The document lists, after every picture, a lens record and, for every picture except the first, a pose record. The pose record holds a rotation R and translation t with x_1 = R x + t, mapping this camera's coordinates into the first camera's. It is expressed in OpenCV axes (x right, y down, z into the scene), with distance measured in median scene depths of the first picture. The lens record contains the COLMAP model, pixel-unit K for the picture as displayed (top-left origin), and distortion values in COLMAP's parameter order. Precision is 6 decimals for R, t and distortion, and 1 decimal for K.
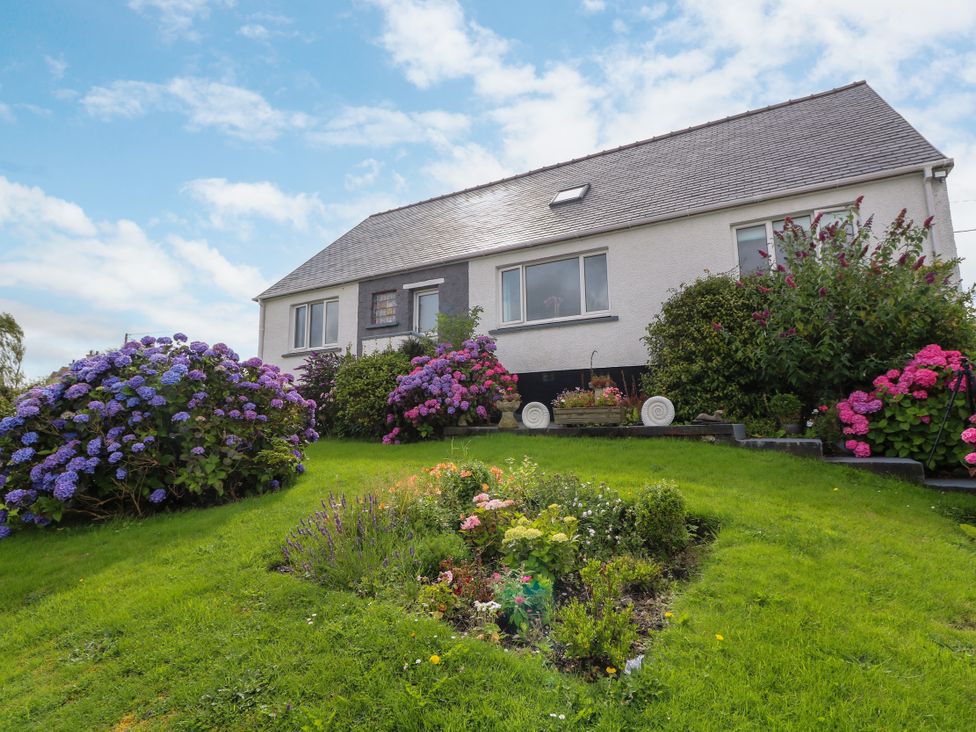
lens RADIAL K [[504.9, 0, 491.3], [0, 504.9, 355.9], [0, 0, 1]] dist [-0.002270, -0.011769]
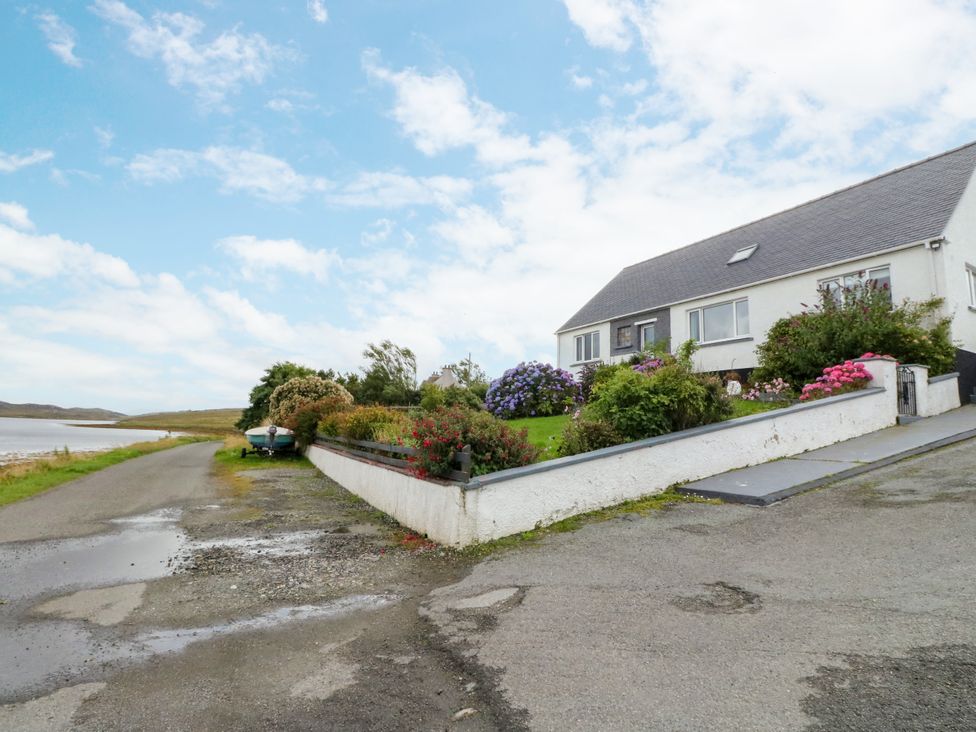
lens RADIAL K [[504.9, 0, 491.3], [0, 504.9, 355.9], [0, 0, 1]] dist [-0.002270, -0.011769]
pose [[0.850548, -0.037882, -0.524532, 0.416755], [0.031419, 0.999281, -0.021221, -0.009754], [0.524958, 0.001569, 0.851126, -0.970344]]
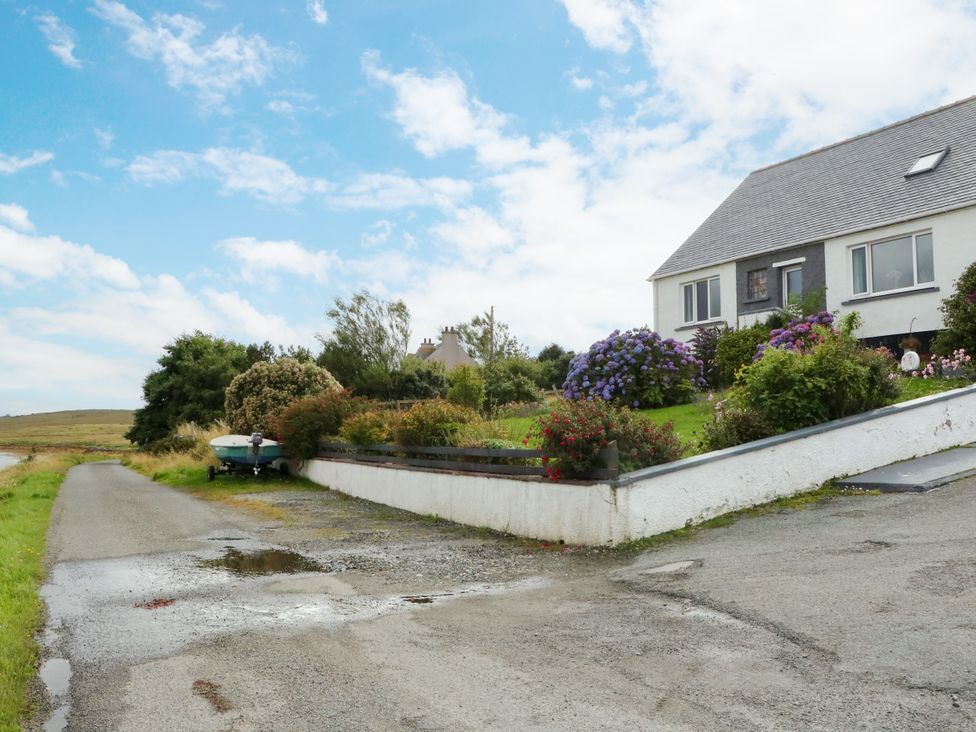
lens RADIAL K [[906.2, 0, 488.0], [0, 906.2, 366.0], [0, 0, 1]] dist [-0.178608, 0.136991]
pose [[0.837144, -0.028128, -0.546259, 0.511888], [0.063196, 0.996963, 0.045512, -0.057785], [0.543319, -0.072622, 0.836379, -1.414329]]
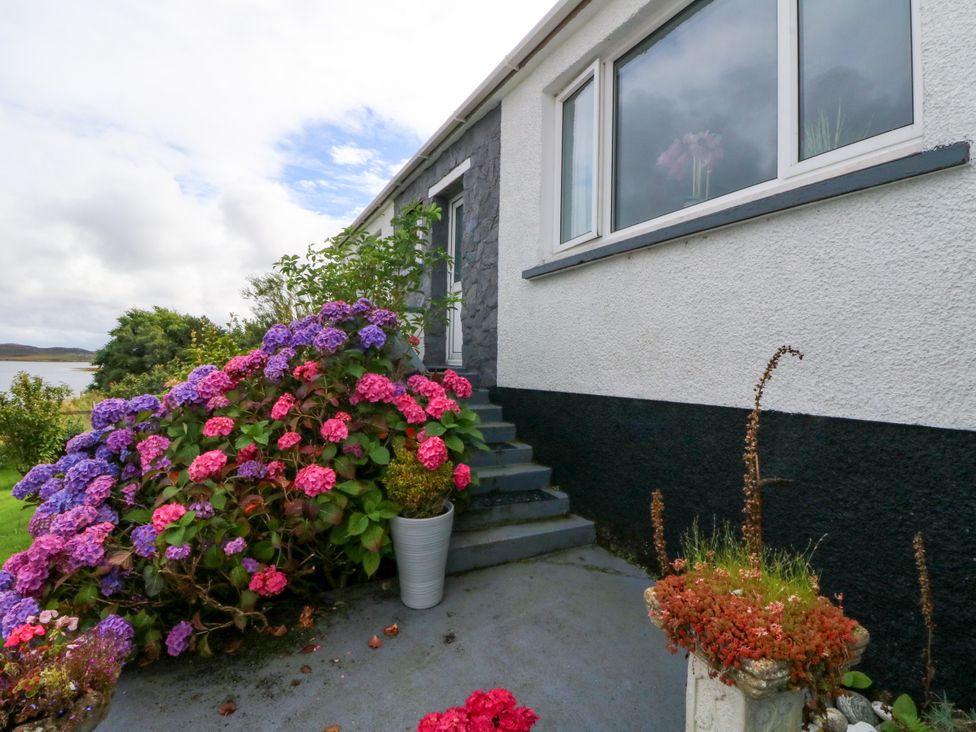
lens RADIAL K [[504.9, 0, 491.3], [0, 504.9, 355.9], [0, 0, 1]] dist [-0.002270, -0.011769]
pose [[0.835624, 0.019860, -0.548943, 0.221440], [0.039518, 0.994583, 0.096138, -0.028161], [0.547879, -0.102029, 0.830313, 0.807906]]
